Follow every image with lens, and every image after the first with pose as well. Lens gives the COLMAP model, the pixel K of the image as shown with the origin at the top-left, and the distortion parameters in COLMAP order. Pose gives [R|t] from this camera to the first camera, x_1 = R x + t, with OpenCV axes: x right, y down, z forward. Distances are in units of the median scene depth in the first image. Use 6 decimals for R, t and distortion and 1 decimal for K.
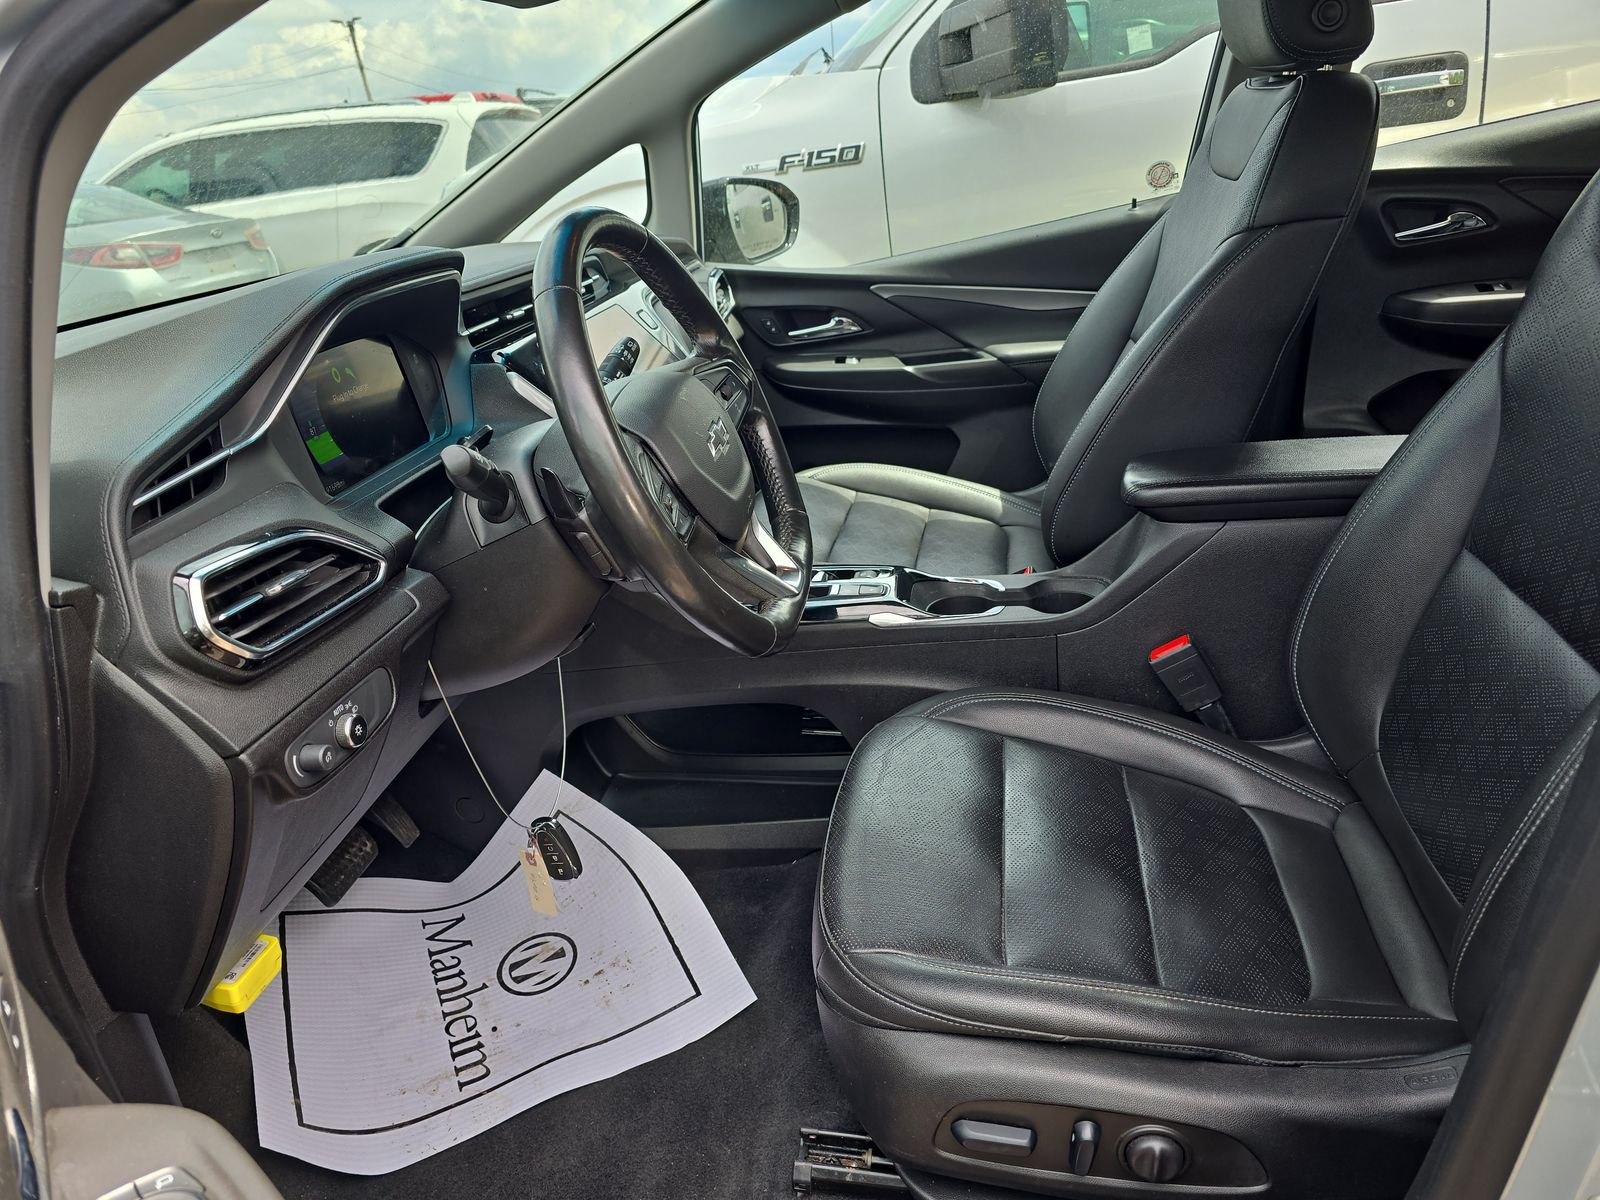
lens RADIAL K [[1080.3, 0, 807.5], [0, 1080.3, 606.0], [0, 0, 1]] dist [0.055379, -0.030356]
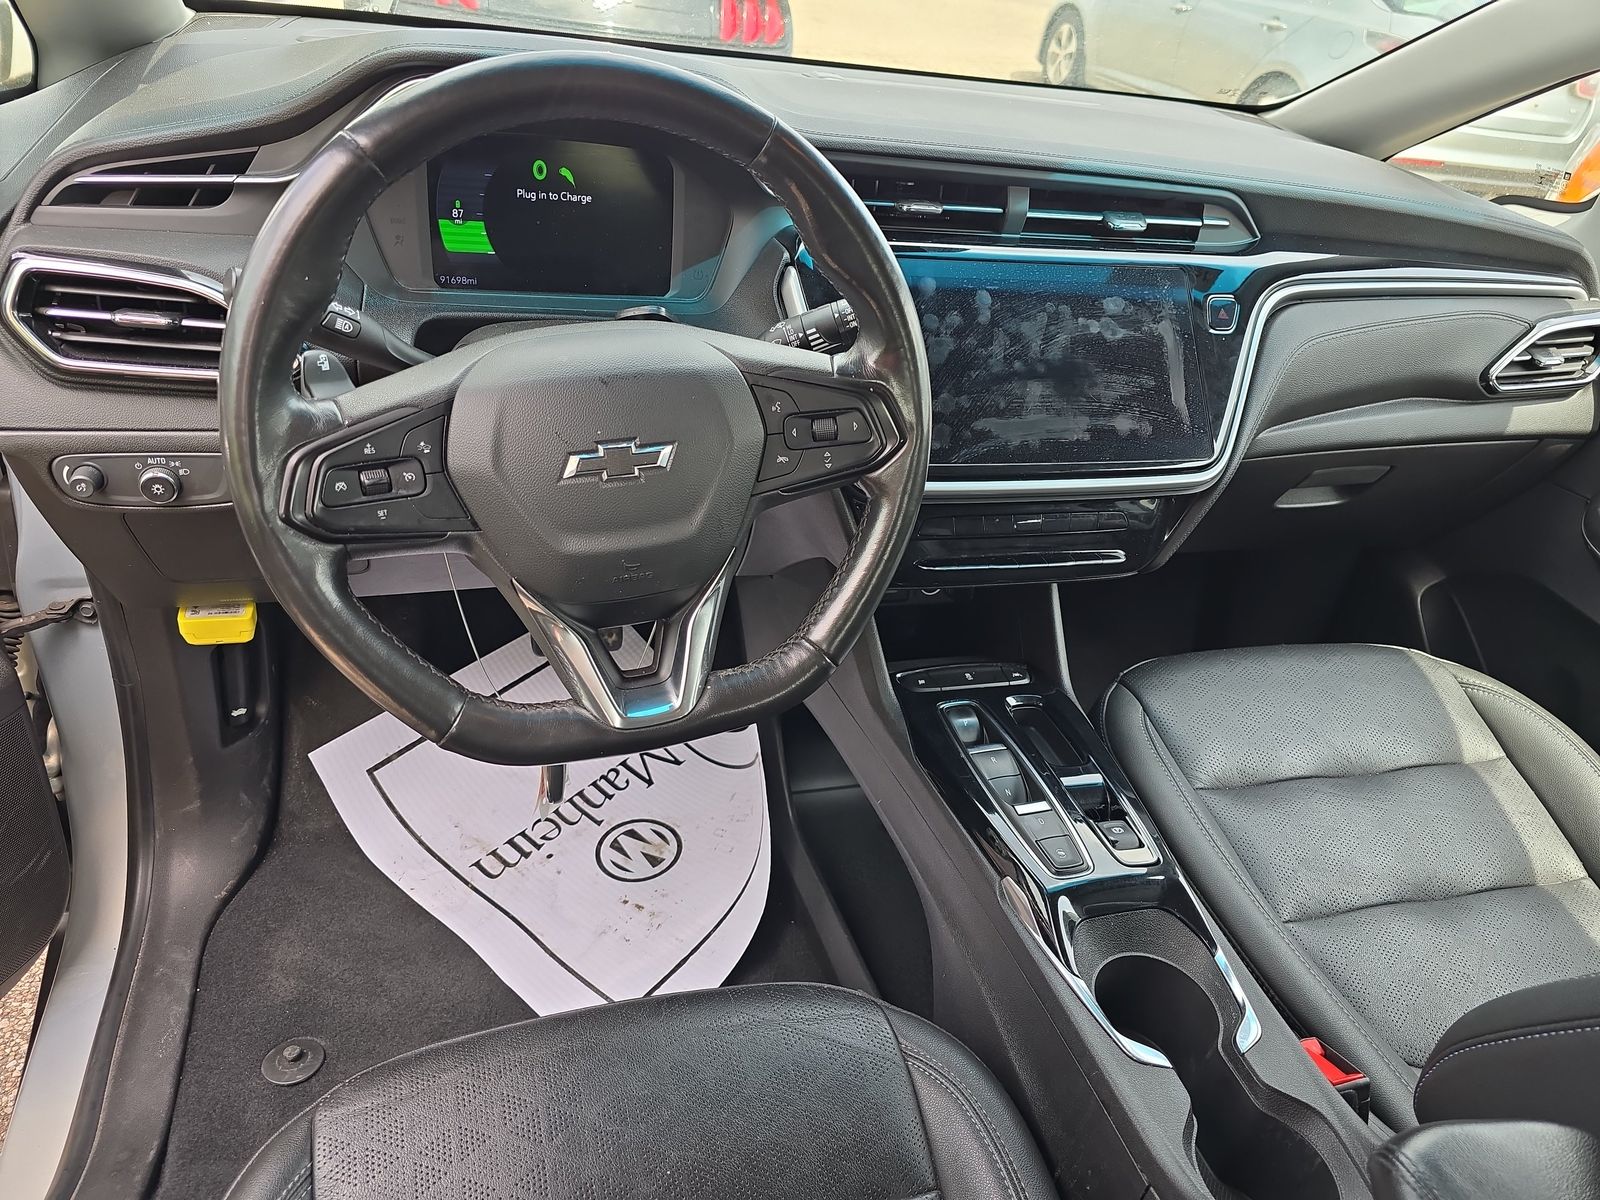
lens RADIAL K [[1080.3, 0, 807.5], [0, 1080.3, 606.0], [0, 0, 1]] dist [0.055379, -0.030356]
pose [[0.420287, 0.617580, -0.664796, 0.326867], [-0.514862, 0.765595, 0.385722, -0.287864], [0.747179, 0.180164, 0.639738, 0.495423]]
